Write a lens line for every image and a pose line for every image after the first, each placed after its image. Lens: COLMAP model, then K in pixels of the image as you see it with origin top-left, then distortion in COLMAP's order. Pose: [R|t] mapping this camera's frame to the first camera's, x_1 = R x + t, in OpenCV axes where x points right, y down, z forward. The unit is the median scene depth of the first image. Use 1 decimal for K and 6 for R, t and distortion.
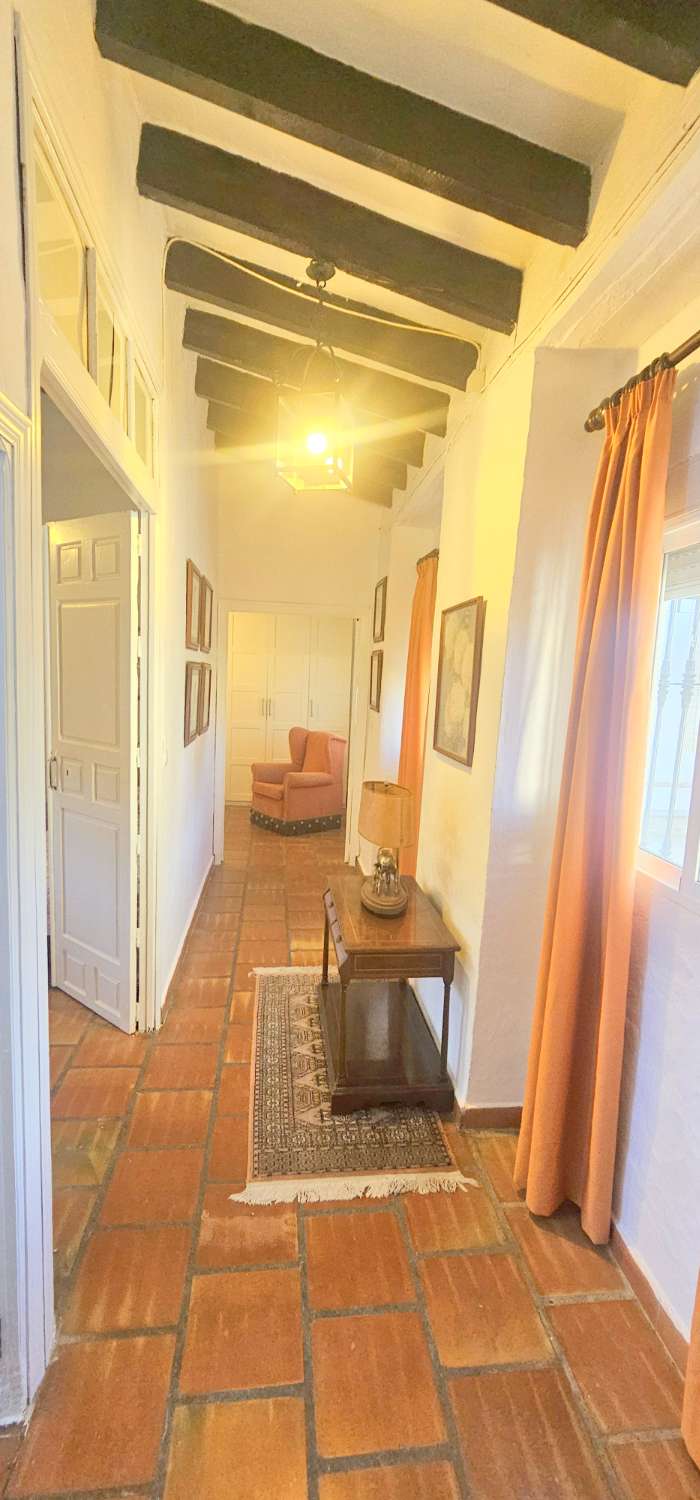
lens RADIAL K [[624.4, 0, 343.8], [0, 624.4, 738.4], [0, 0, 1]] dist [0.000805, 0.000677]
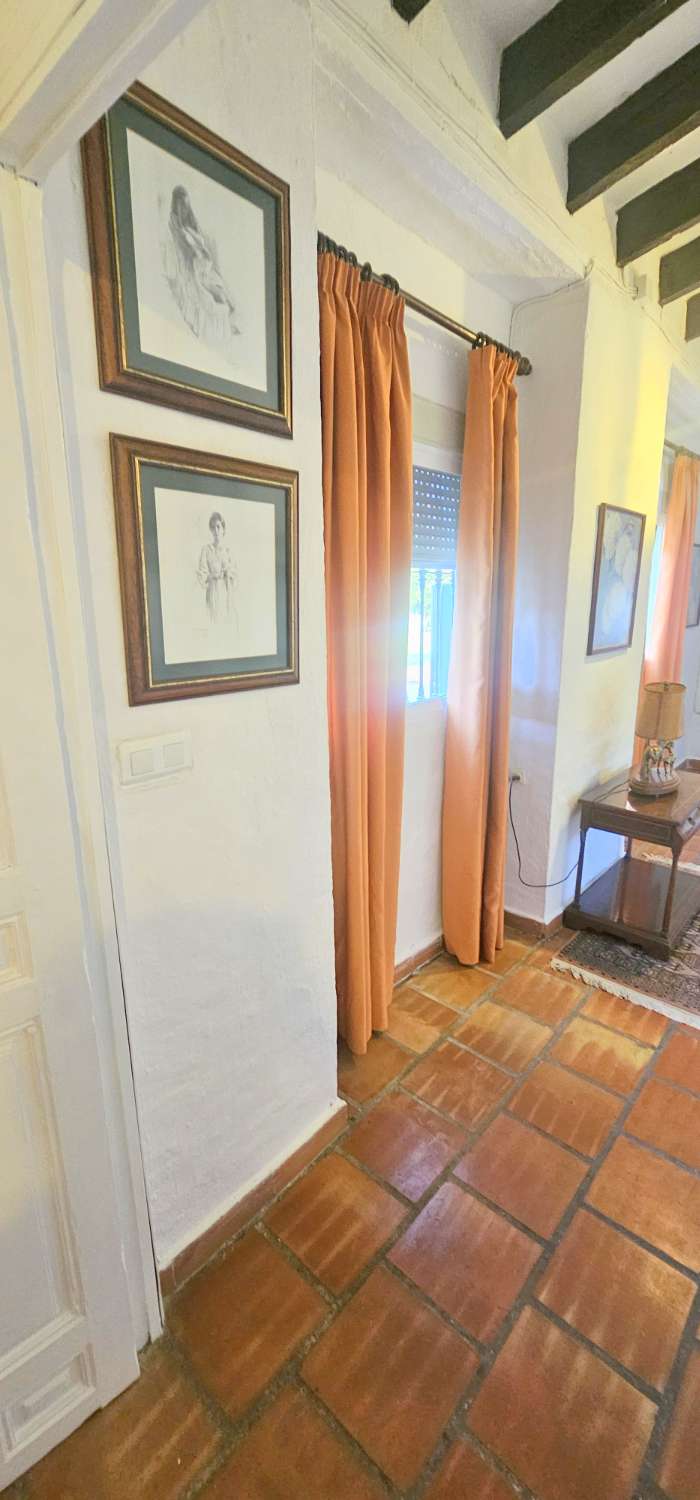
lens RADIAL K [[624.4, 0, 343.8], [0, 624.4, 738.4], [0, 0, 1]] dist [0.000805, 0.000677]
pose [[-0.671399, -0.208942, 0.711032, -0.248962], [0.055431, 0.942587, 0.329328, -0.157845], [-0.739020, 0.260524, -0.621270, 1.516699]]
